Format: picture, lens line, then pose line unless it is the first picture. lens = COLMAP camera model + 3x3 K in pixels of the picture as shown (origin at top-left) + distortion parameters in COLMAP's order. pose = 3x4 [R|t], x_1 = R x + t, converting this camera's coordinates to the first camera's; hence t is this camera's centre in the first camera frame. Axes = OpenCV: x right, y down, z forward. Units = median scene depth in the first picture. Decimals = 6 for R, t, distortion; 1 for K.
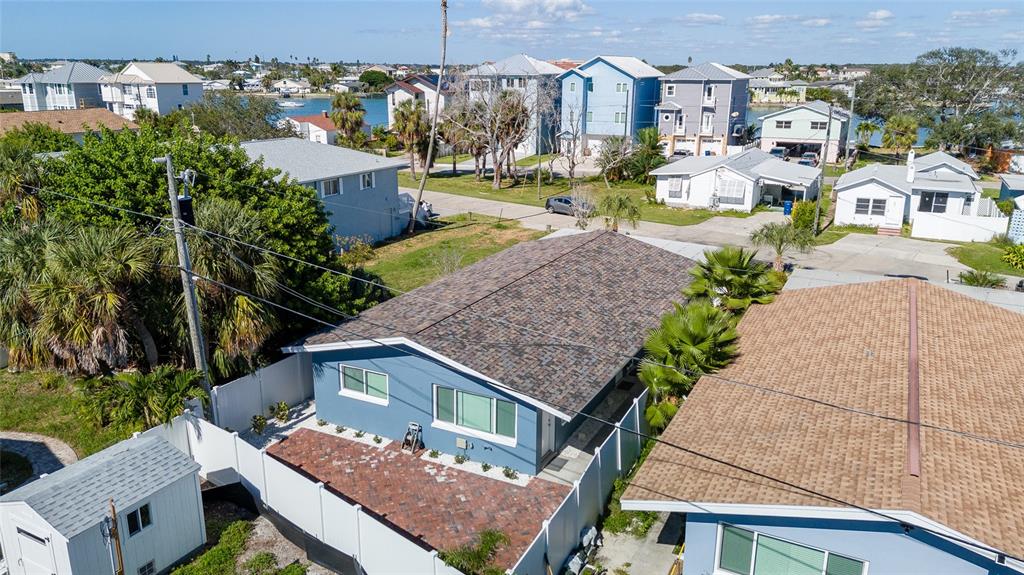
lens RADIAL K [[749.2, 0, 510.7], [0, 749.2, 289.9], [0, 0, 1]] dist [0.094328, -0.107211]
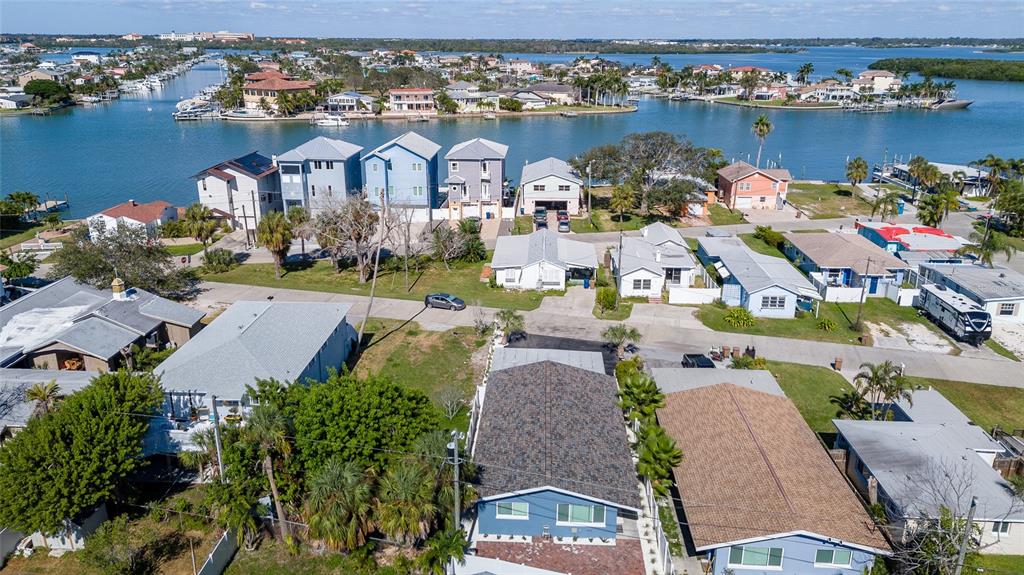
lens RADIAL K [[749.2, 0, 510.7], [0, 749.2, 289.9], [0, 0, 1]] dist [0.094328, -0.107211]
pose [[0.912873, -0.132461, 0.386156, -0.357657], [0.117654, 0.991127, 0.061849, -0.222855], [-0.390922, -0.011027, 0.920358, -0.294359]]
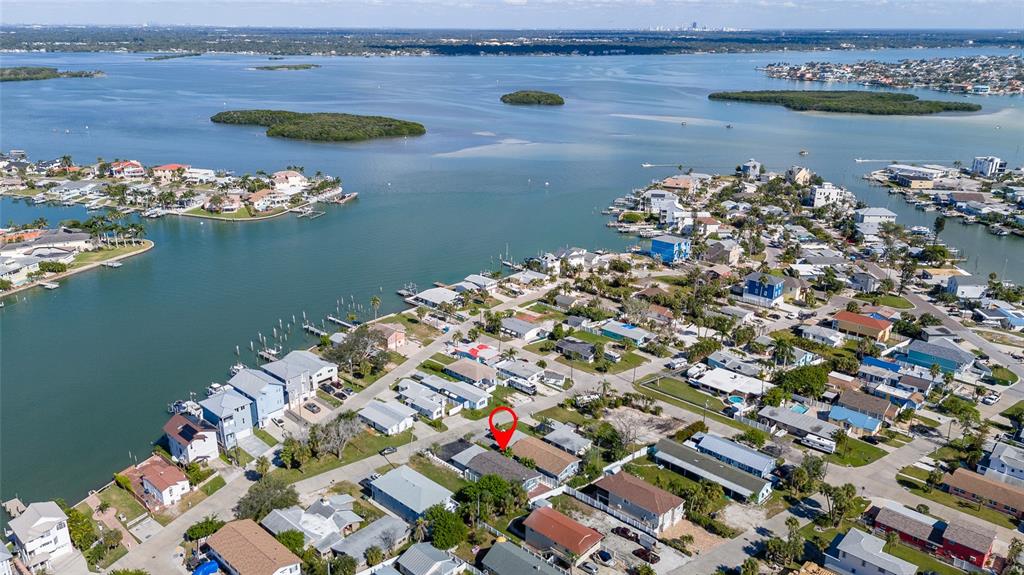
lens RADIAL K [[749.2, 0, 510.7], [0, 749.2, 289.9], [0, 0, 1]] dist [0.094328, -0.107211]
pose [[0.265231, -0.326889, 0.907081, -2.826176], [0.270303, 0.928259, 0.255484, -1.626815], [-0.925521, 0.177424, 0.334562, -0.801621]]
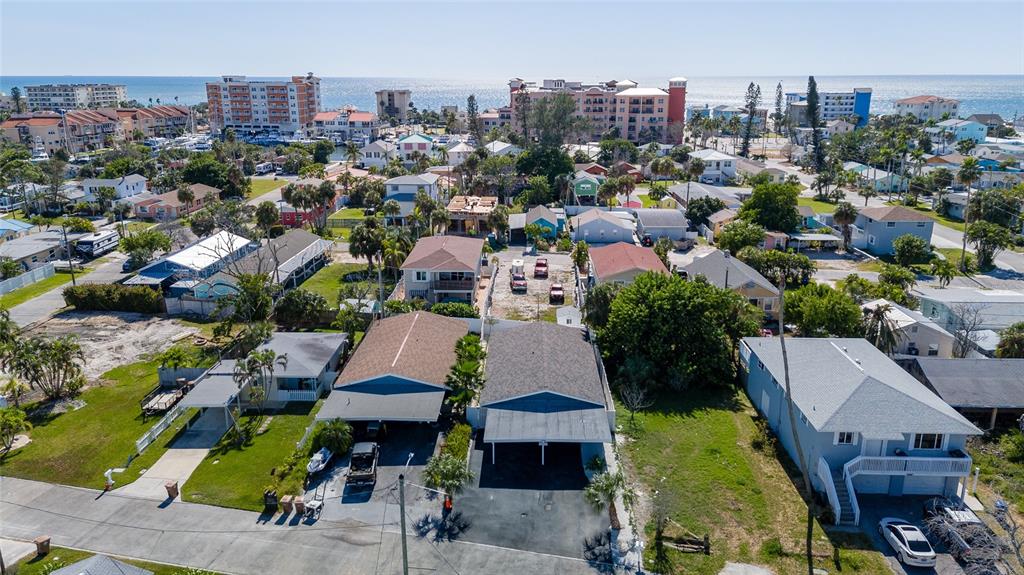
lens RADIAL K [[749.2, 0, 510.7], [0, 749.2, 289.9], [0, 0, 1]] dist [0.094328, -0.107211]
pose [[-0.903950, 0.110792, -0.413036, 0.553079], [-0.126767, 0.853019, 0.506250, -0.704272], [0.408416, 0.509984, -0.757042, 1.365713]]
